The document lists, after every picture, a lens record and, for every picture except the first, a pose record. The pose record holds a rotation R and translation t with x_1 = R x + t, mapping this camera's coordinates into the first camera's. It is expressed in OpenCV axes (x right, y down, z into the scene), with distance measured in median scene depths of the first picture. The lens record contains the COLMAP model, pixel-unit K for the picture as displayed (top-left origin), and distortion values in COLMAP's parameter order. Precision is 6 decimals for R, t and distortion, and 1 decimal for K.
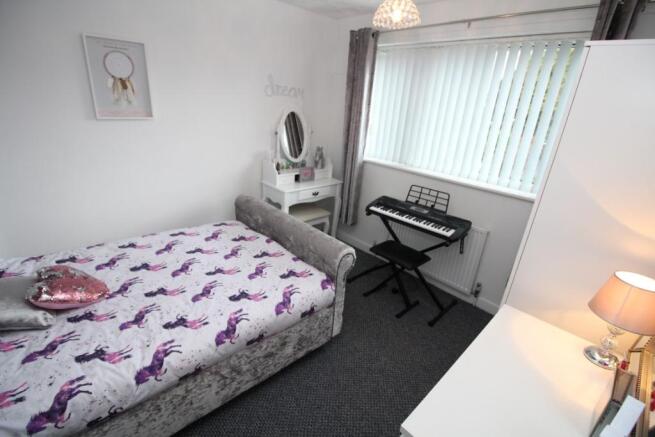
lens RADIAL K [[306.0, 0, 326.1], [0, 306.0, 215.1], [0, 0, 1]] dist [0.000733, -0.014424]
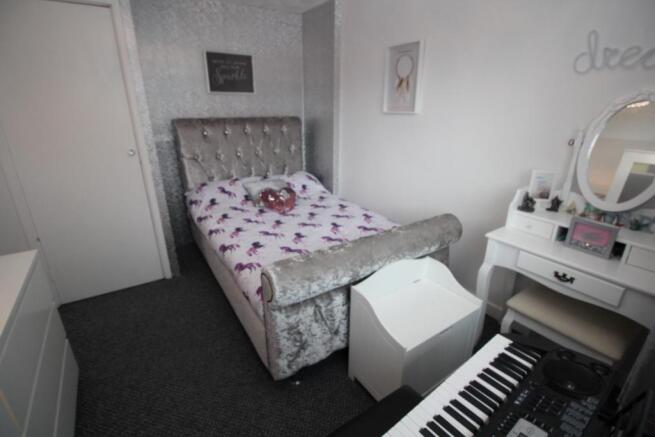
lens RADIAL K [[306.0, 0, 326.1], [0, 306.0, 215.1], [0, 0, 1]] dist [0.000733, -0.014424]
pose [[-0.150679, 0.269790, -0.951057, 0.582335], [-0.356924, 0.882302, 0.306835, -0.226505], [0.921901, 0.385689, -0.036650, 0.914190]]
